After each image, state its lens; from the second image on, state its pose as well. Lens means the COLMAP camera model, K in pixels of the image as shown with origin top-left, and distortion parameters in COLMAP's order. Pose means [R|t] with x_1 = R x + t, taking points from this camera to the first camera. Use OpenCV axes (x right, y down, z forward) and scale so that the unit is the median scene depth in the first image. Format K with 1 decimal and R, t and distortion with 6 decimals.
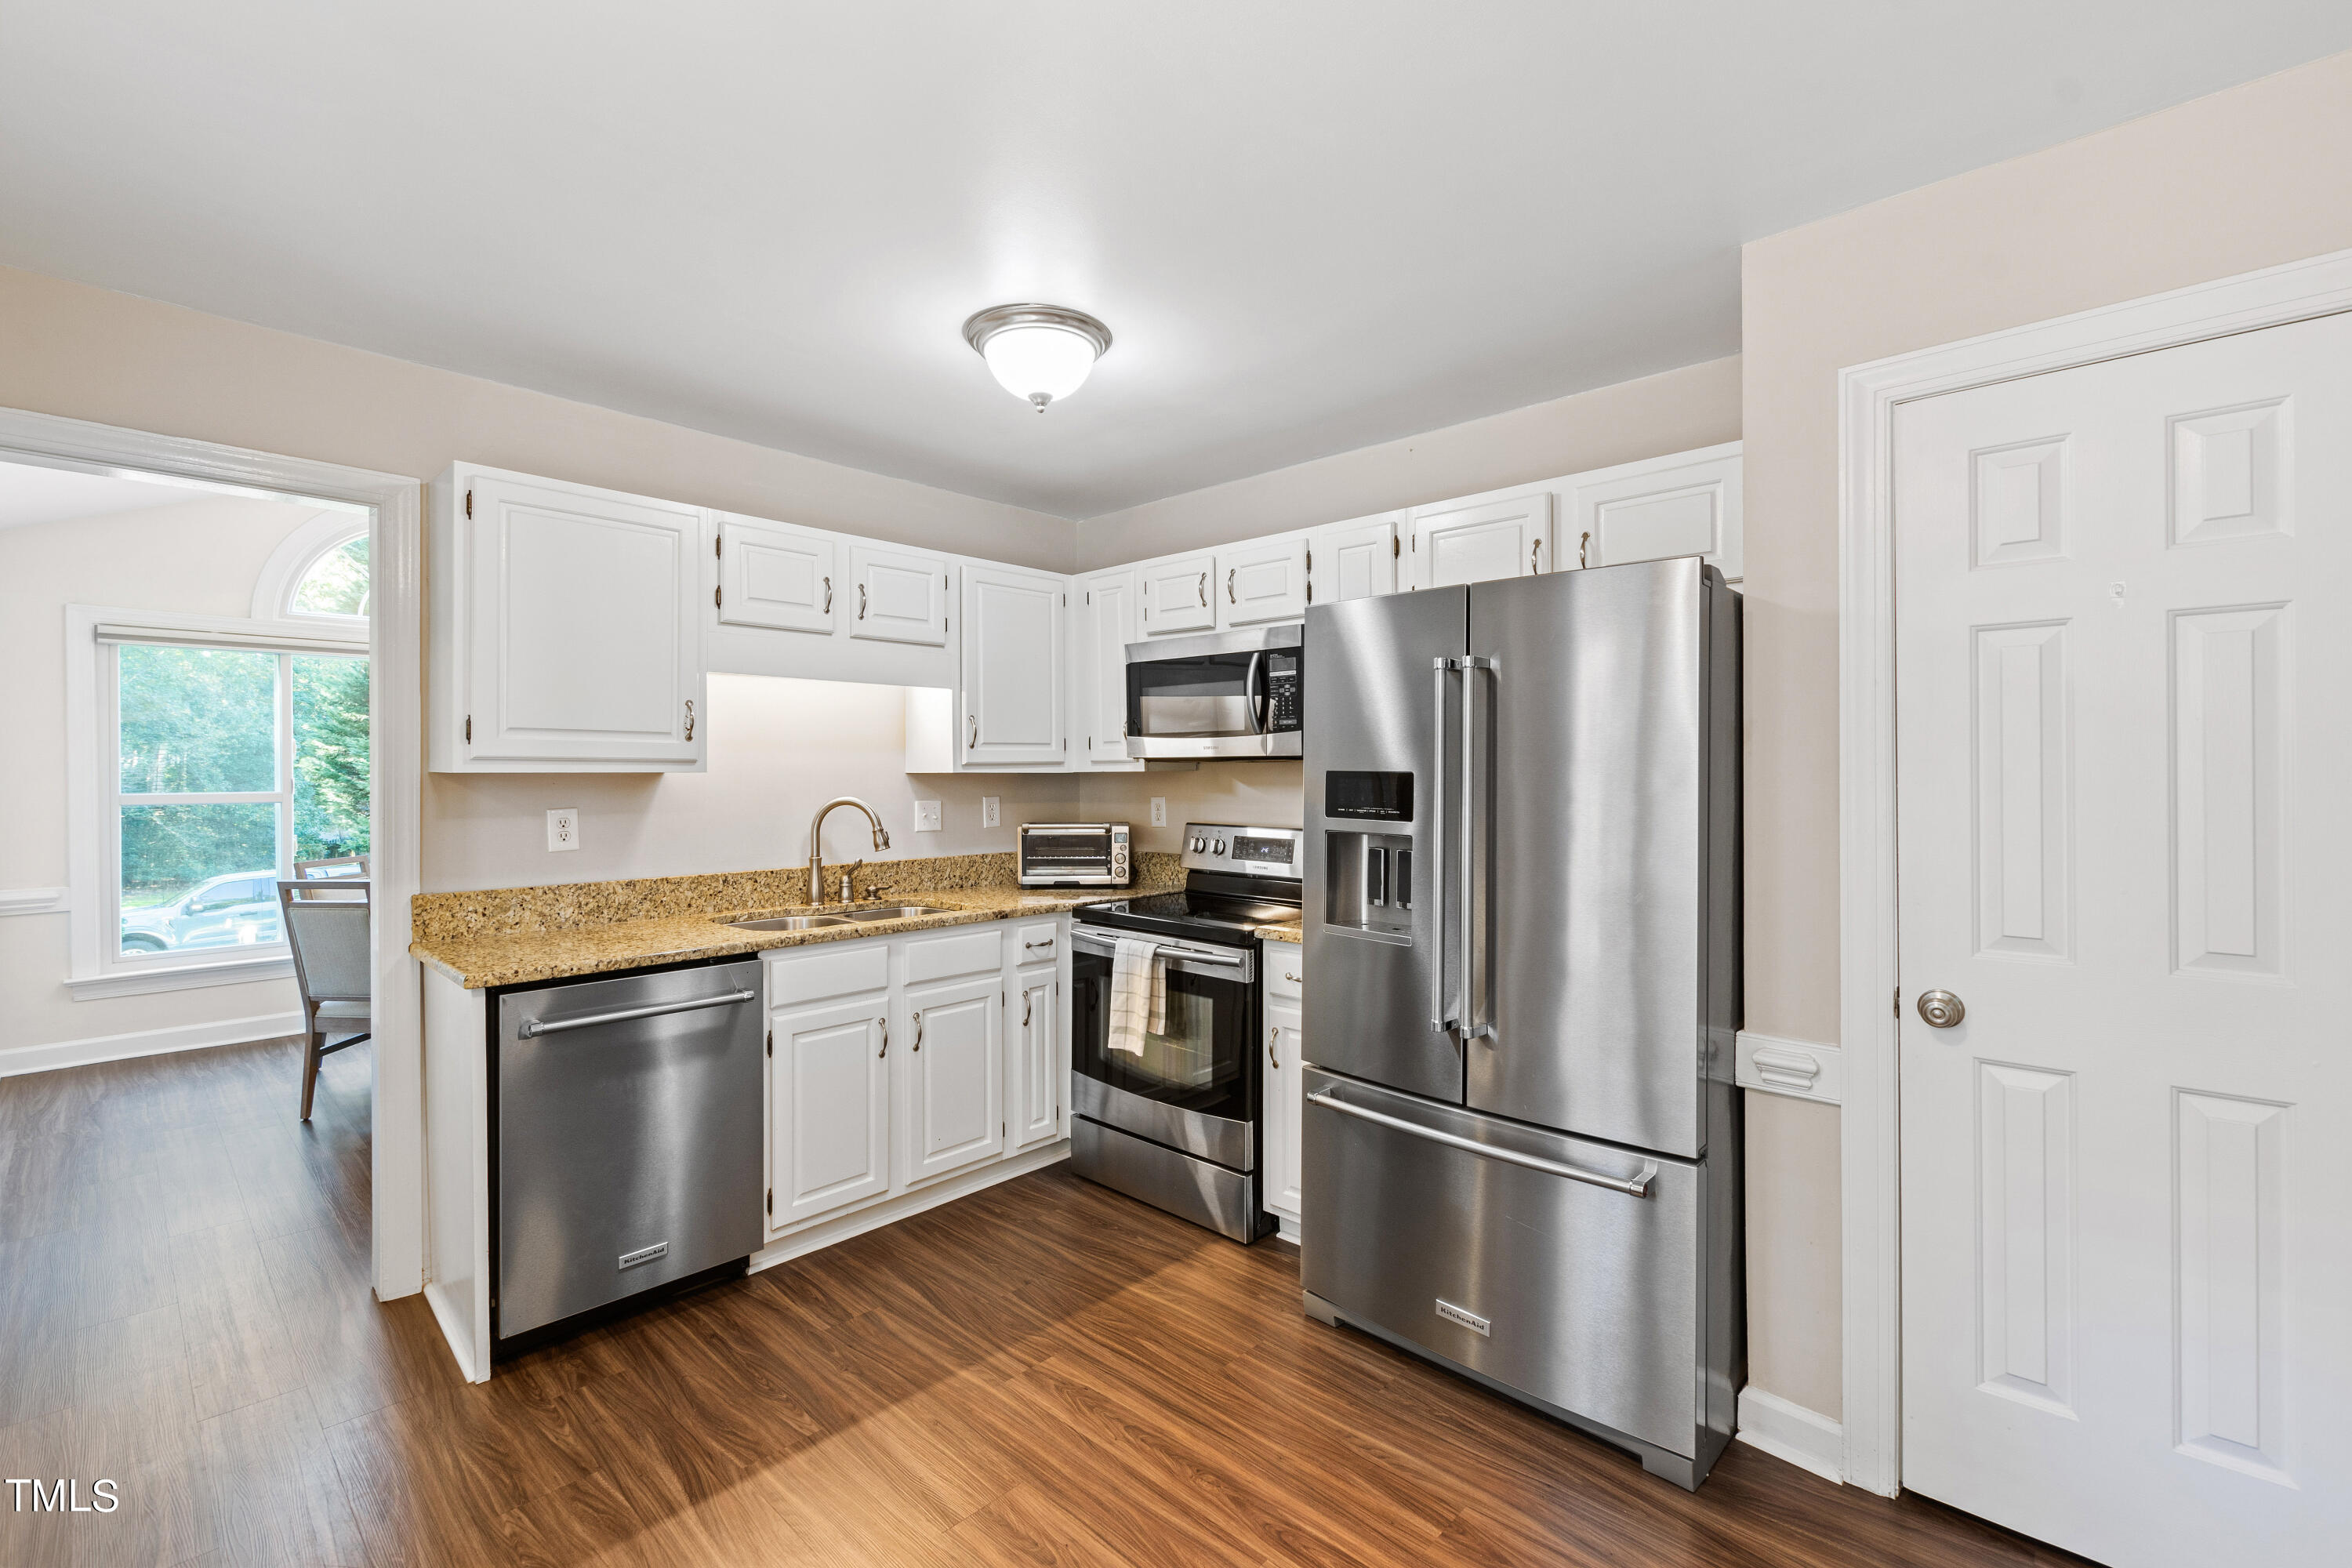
lens RADIAL K [[1006.8, 0, 1156.0], [0, 1006.8, 772.0], [0, 0, 1]] dist [0.001315, -0.000598]
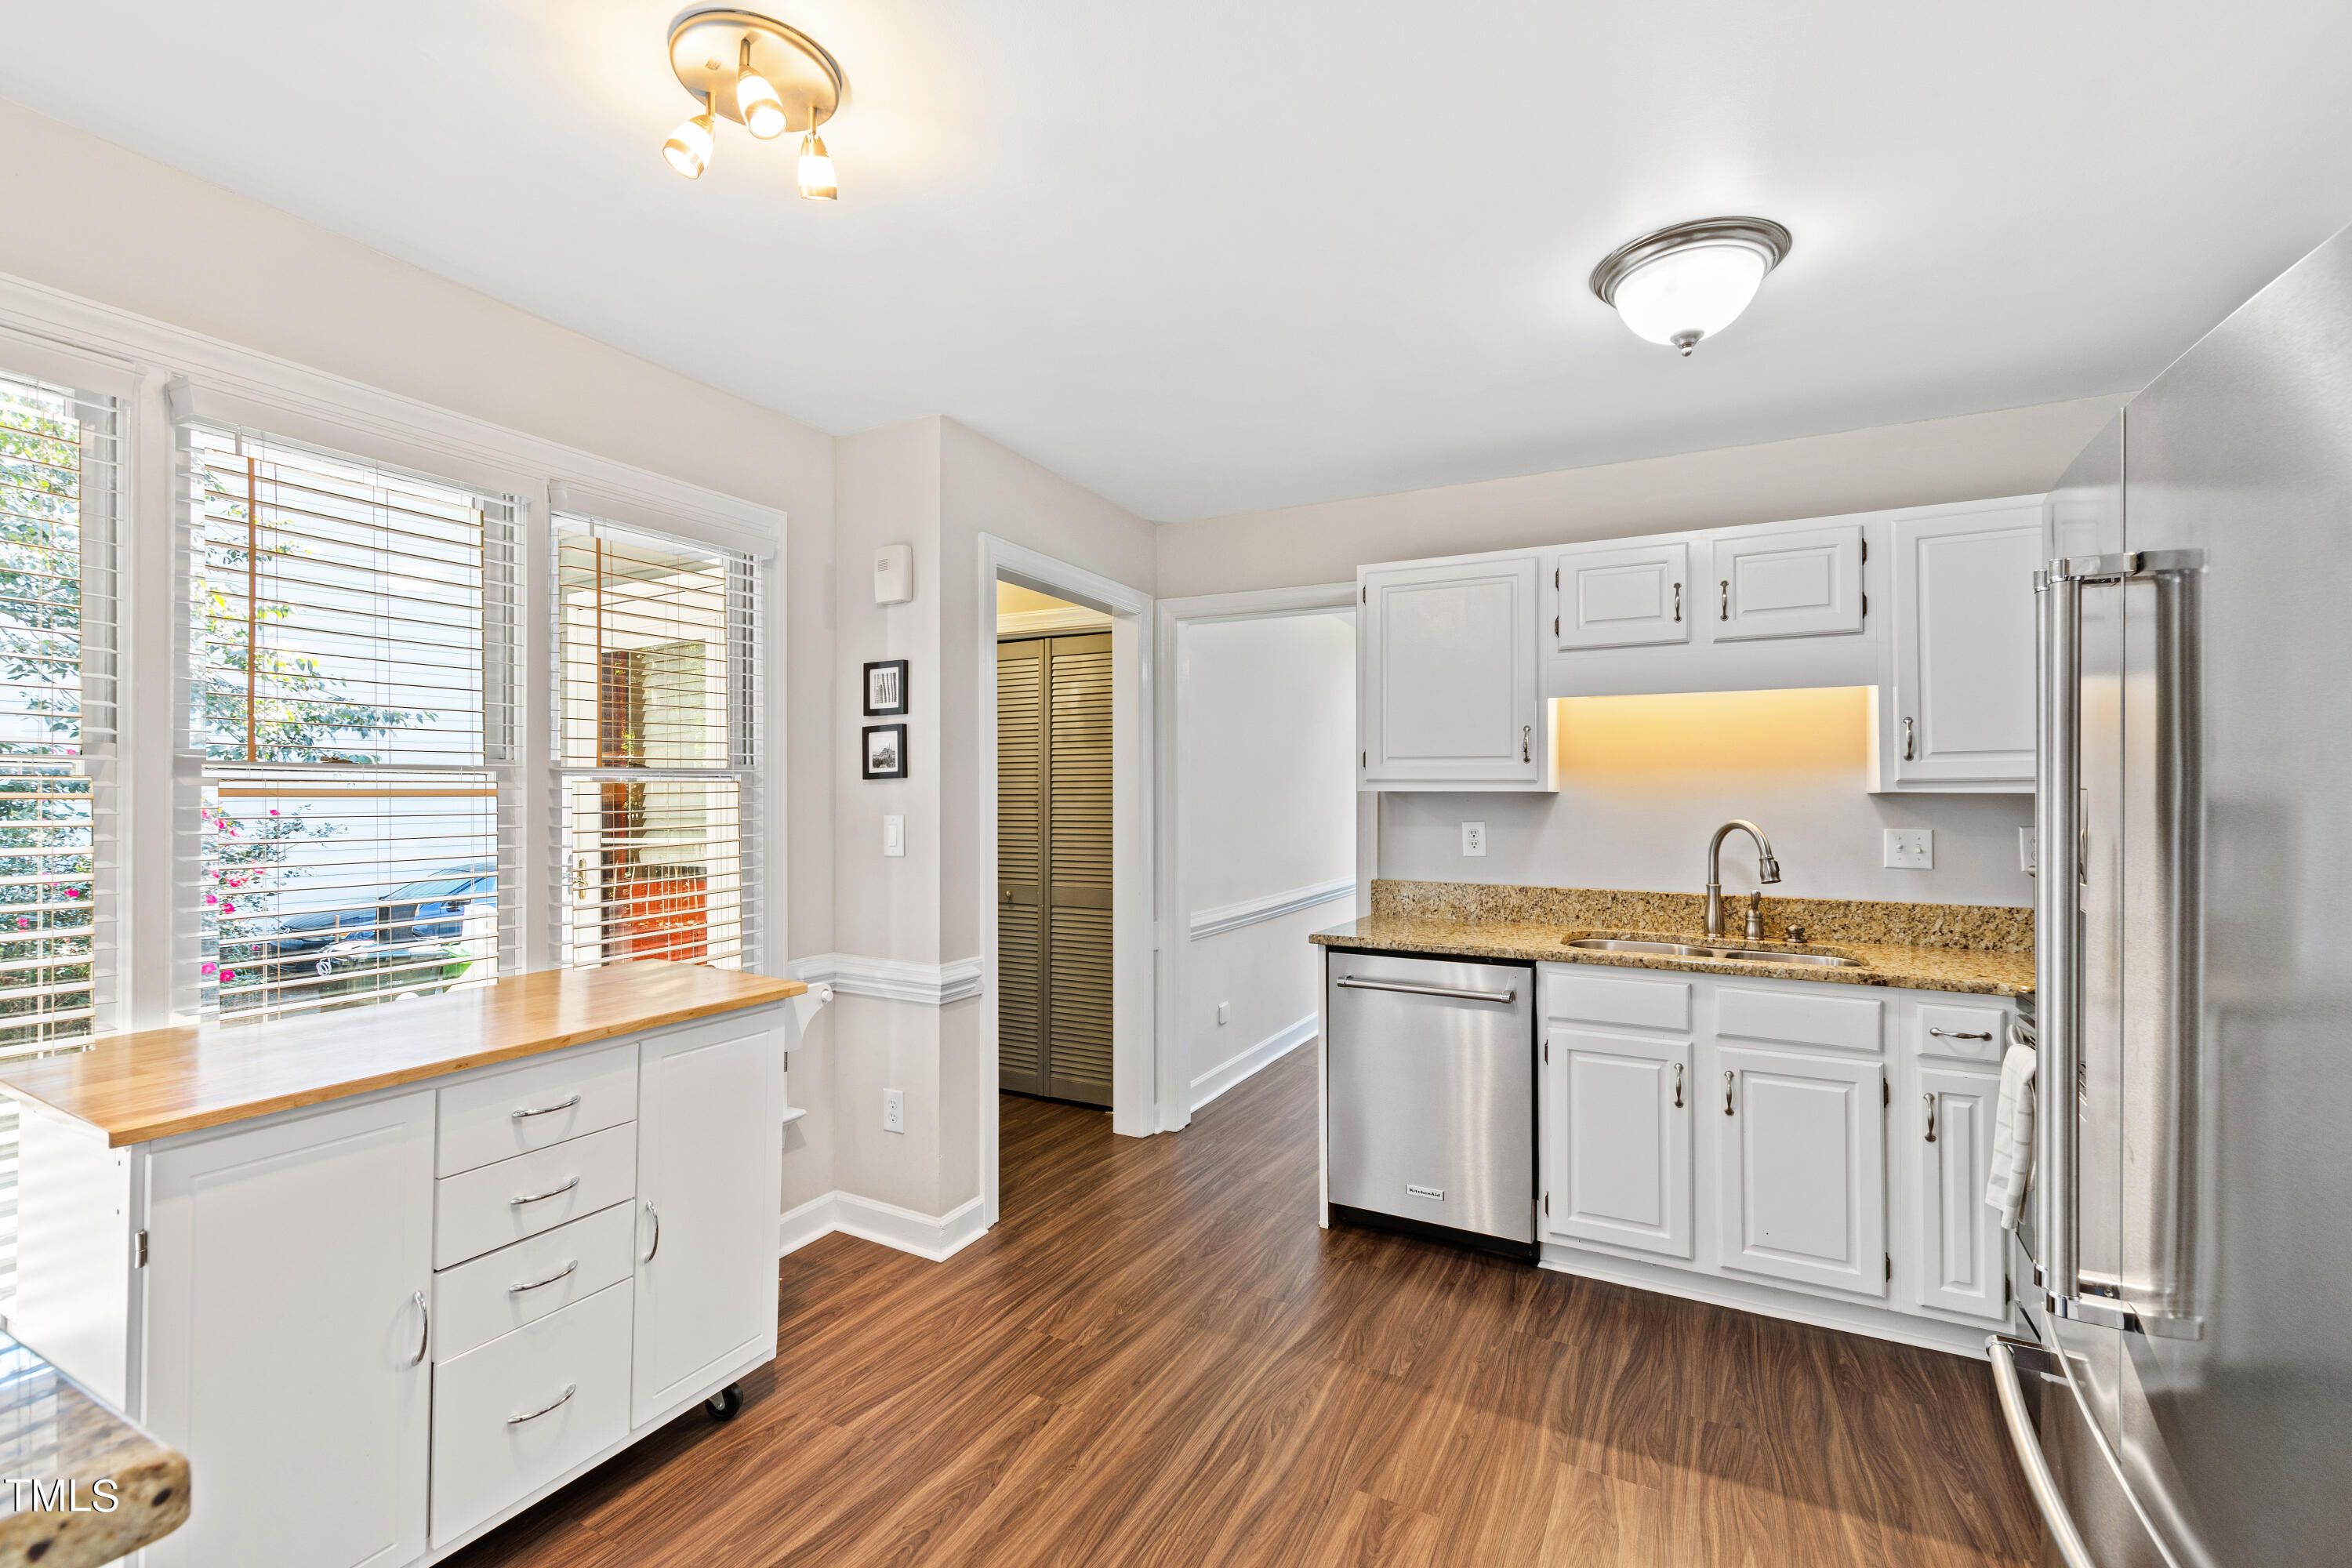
lens RADIAL K [[1024.8, 0, 1176.0], [0, 1024.8, 784.0], [0, 0, 1]] dist [0.001499, -0.005216]
pose [[0.272640, -0.007072, -0.962090, 0.436931], [-0.002833, 0.999963, -0.008154, 0.002133], [0.962112, 0.004948, 0.272610, 0.278870]]
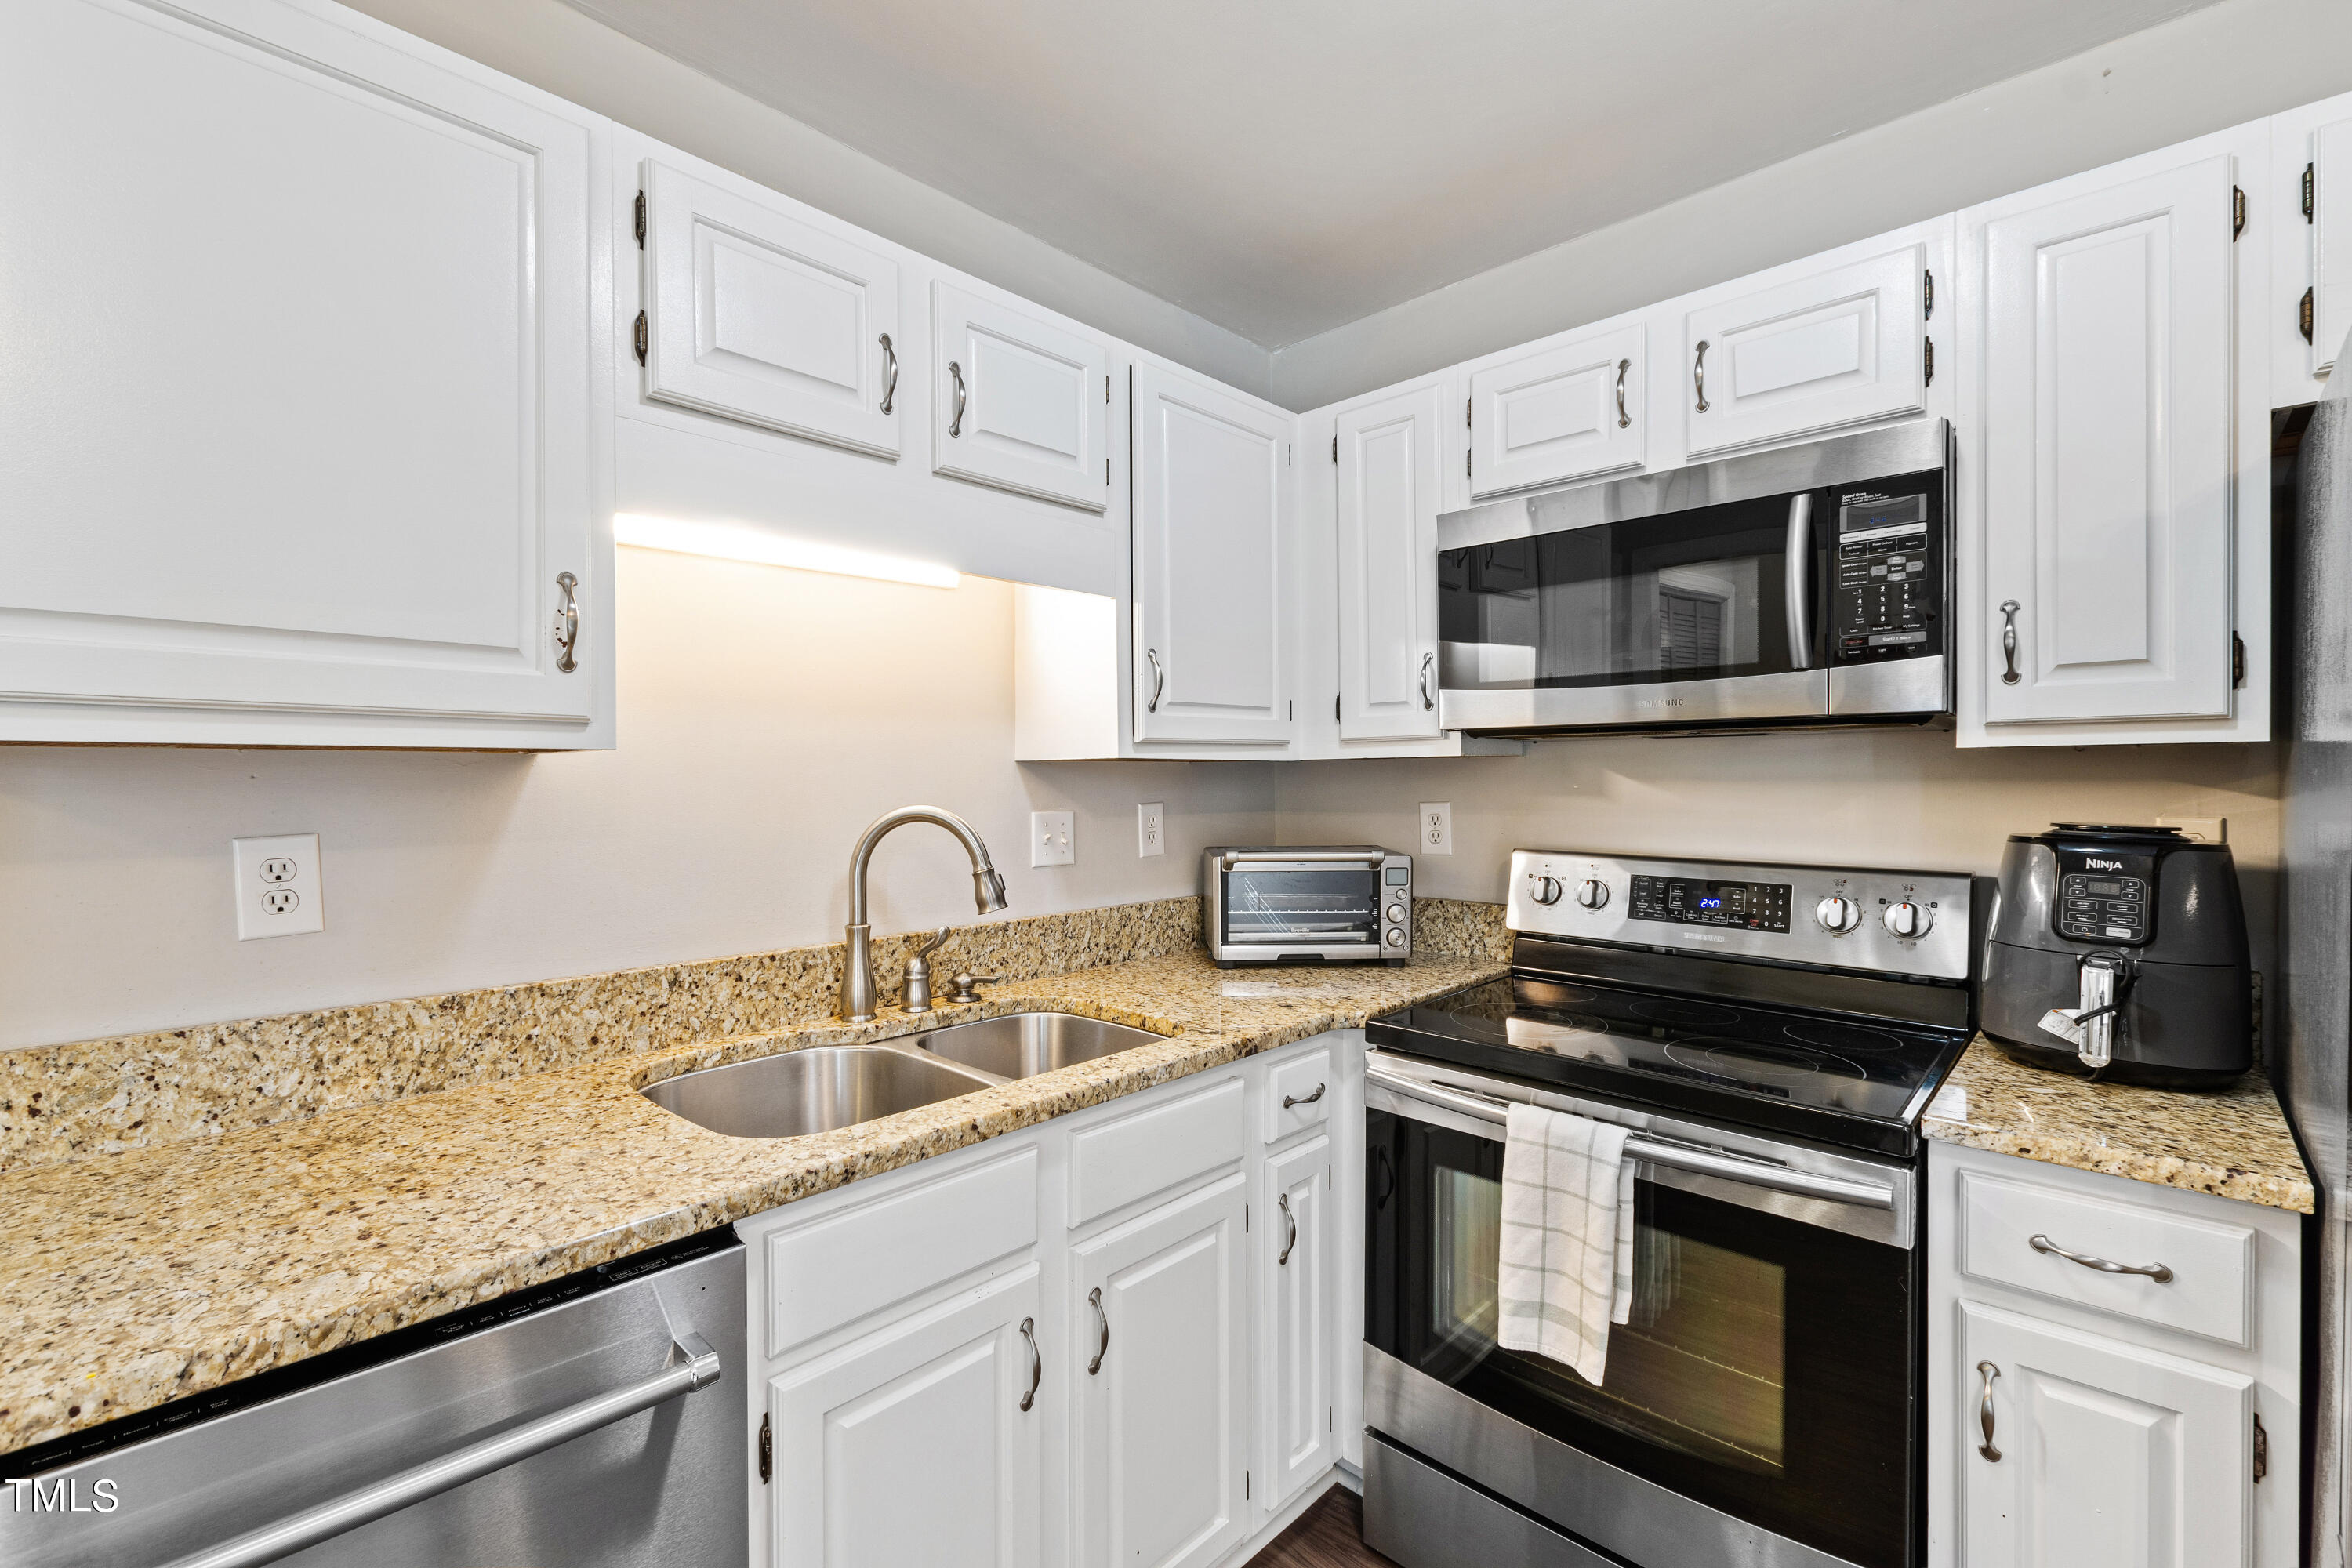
lens RADIAL K [[1021.8, 0, 1160.7], [0, 1021.8, 779.4], [0, 0, 1]] dist [0.001087, -0.000321]
pose [[0.999976, -0.003353, -0.006099, -0.187445], [0.003372, 0.999989, 0.003152, 0.010908], [0.006088, -0.003173, 0.999976, 0.499960]]
